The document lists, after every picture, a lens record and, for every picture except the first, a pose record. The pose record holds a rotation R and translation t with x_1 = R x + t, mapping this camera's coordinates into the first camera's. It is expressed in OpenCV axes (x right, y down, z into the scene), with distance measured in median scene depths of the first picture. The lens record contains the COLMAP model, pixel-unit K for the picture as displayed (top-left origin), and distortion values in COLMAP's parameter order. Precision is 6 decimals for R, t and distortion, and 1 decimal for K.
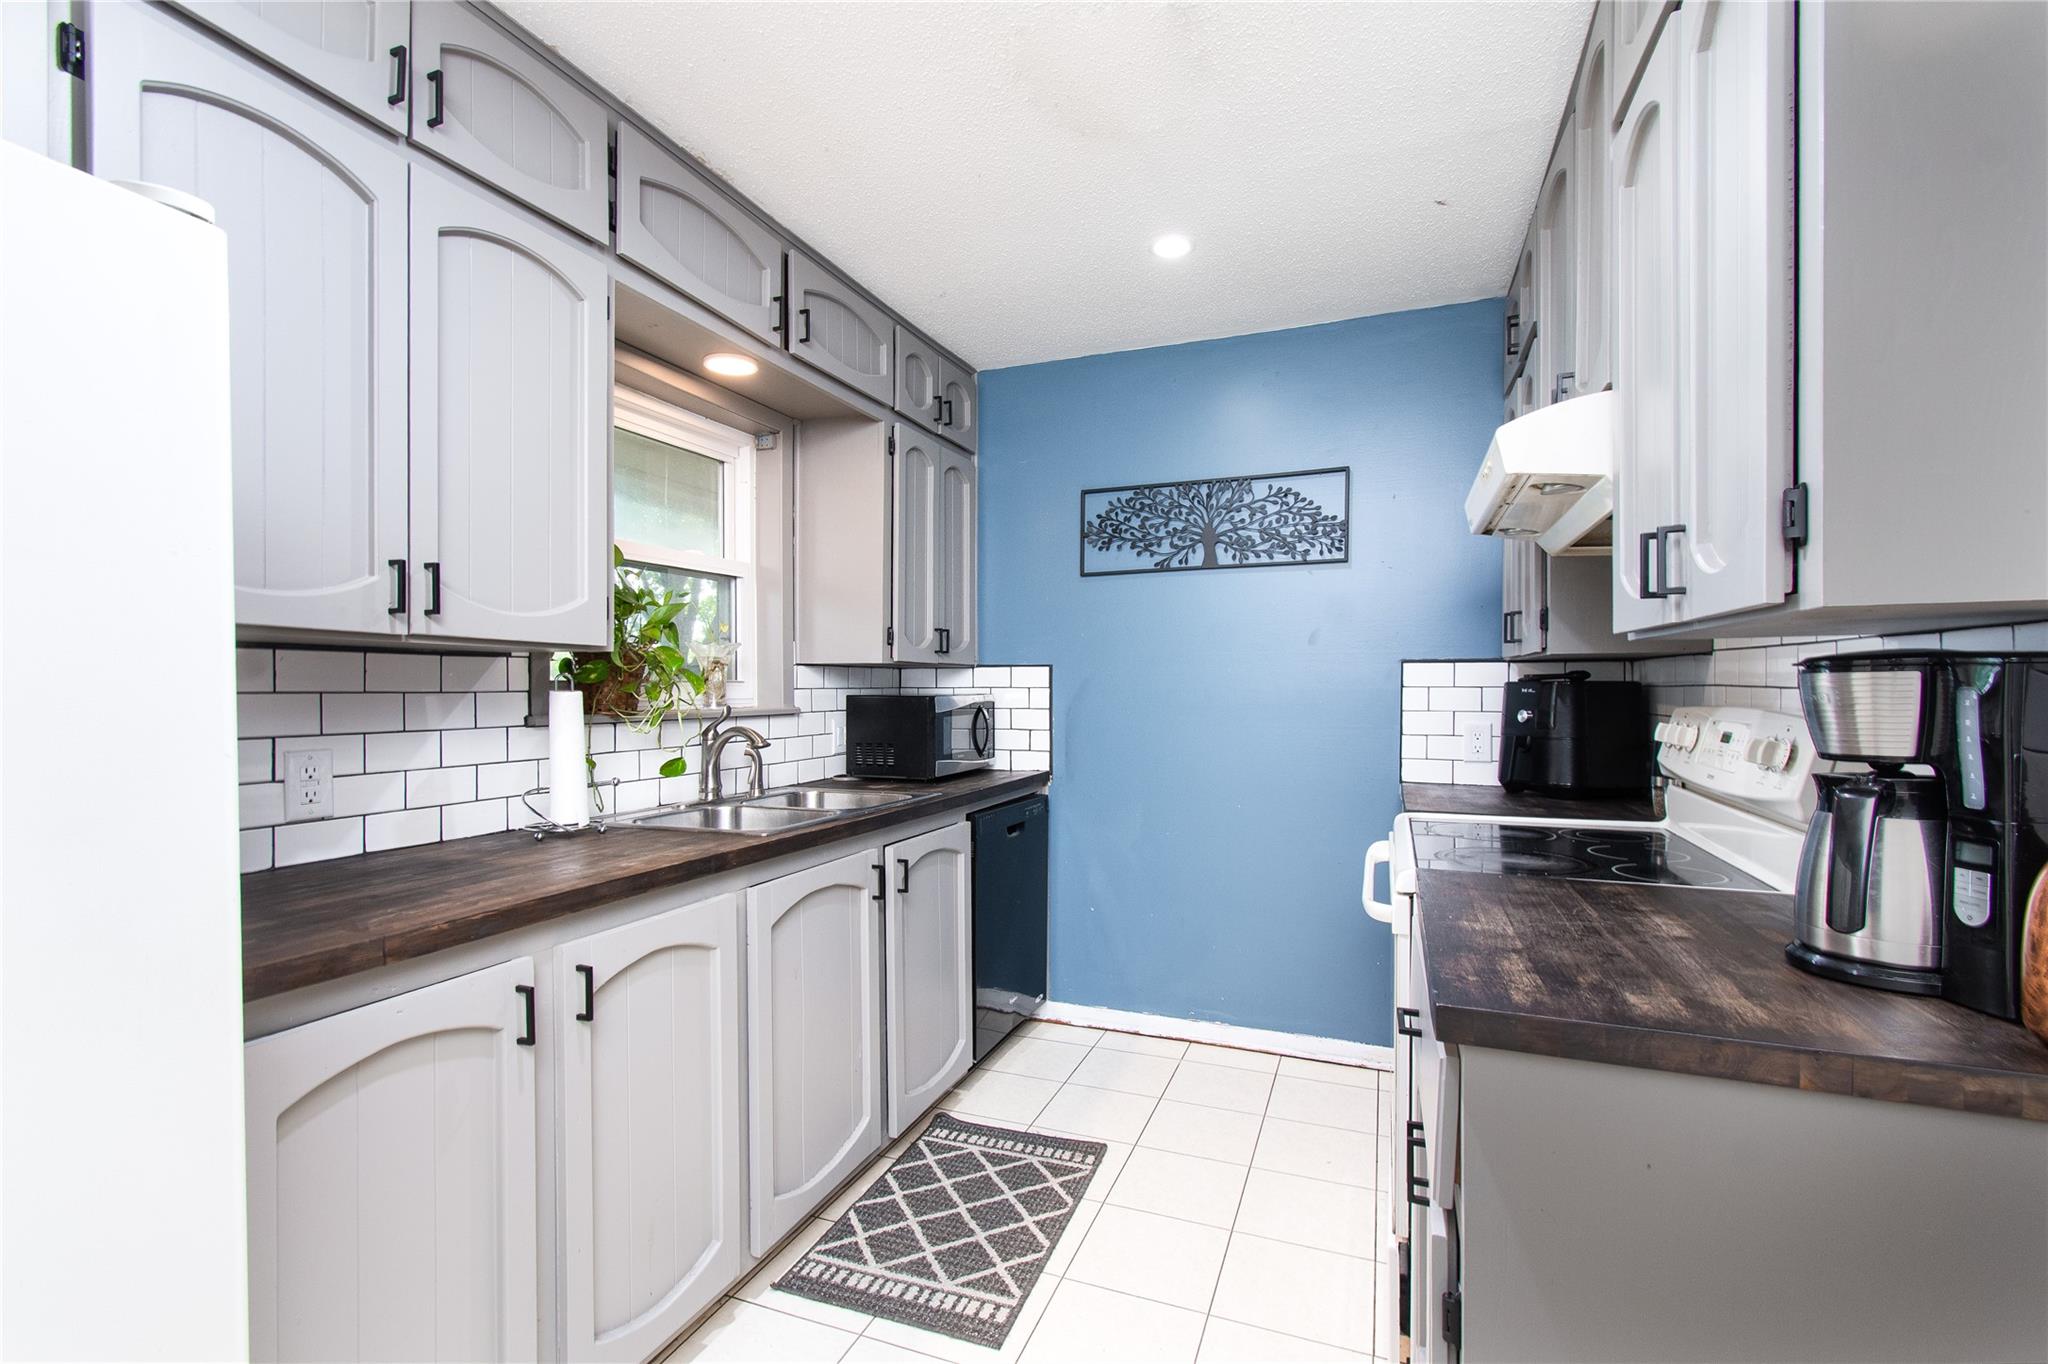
lens RADIAL K [[910.7, 0, 1034.9], [0, 910.7, 690.2], [0, 0, 1]] dist [-0.002560, -0.000264]
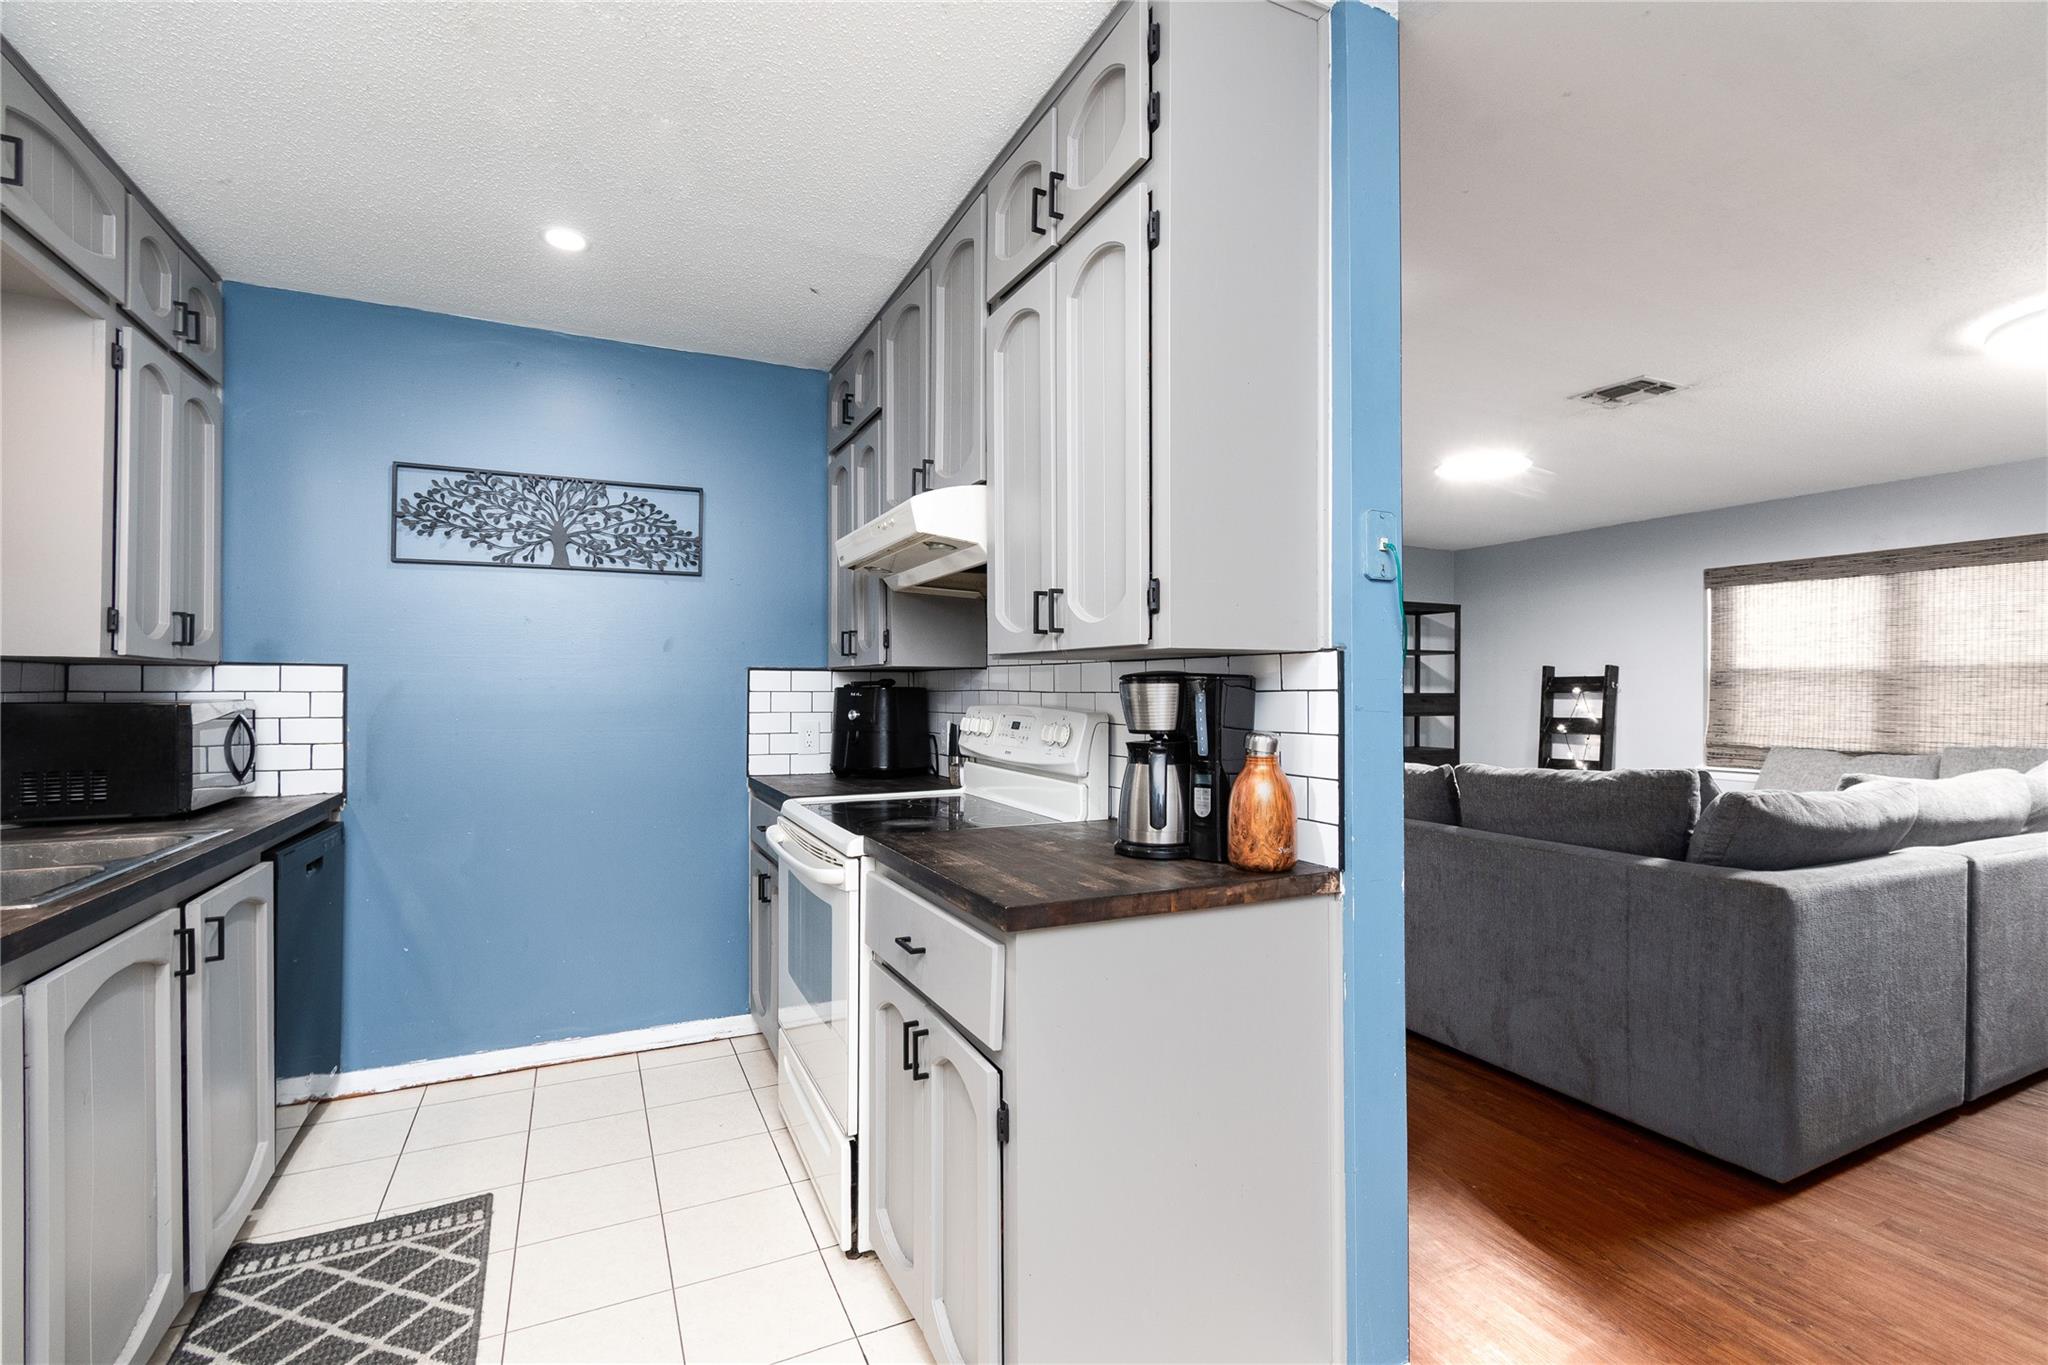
lens RADIAL K [[910.2, 0, 1001.8], [0, 910.2, 681.7], [0, 0, 1]] dist [0.002058, 0.000206]
pose [[0.688245, 0.008822, 0.725424, -0.191321], [0.001887, 0.999901, -0.013950, 0.000535], [-0.725476, 0.010969, 0.688161, -0.003596]]
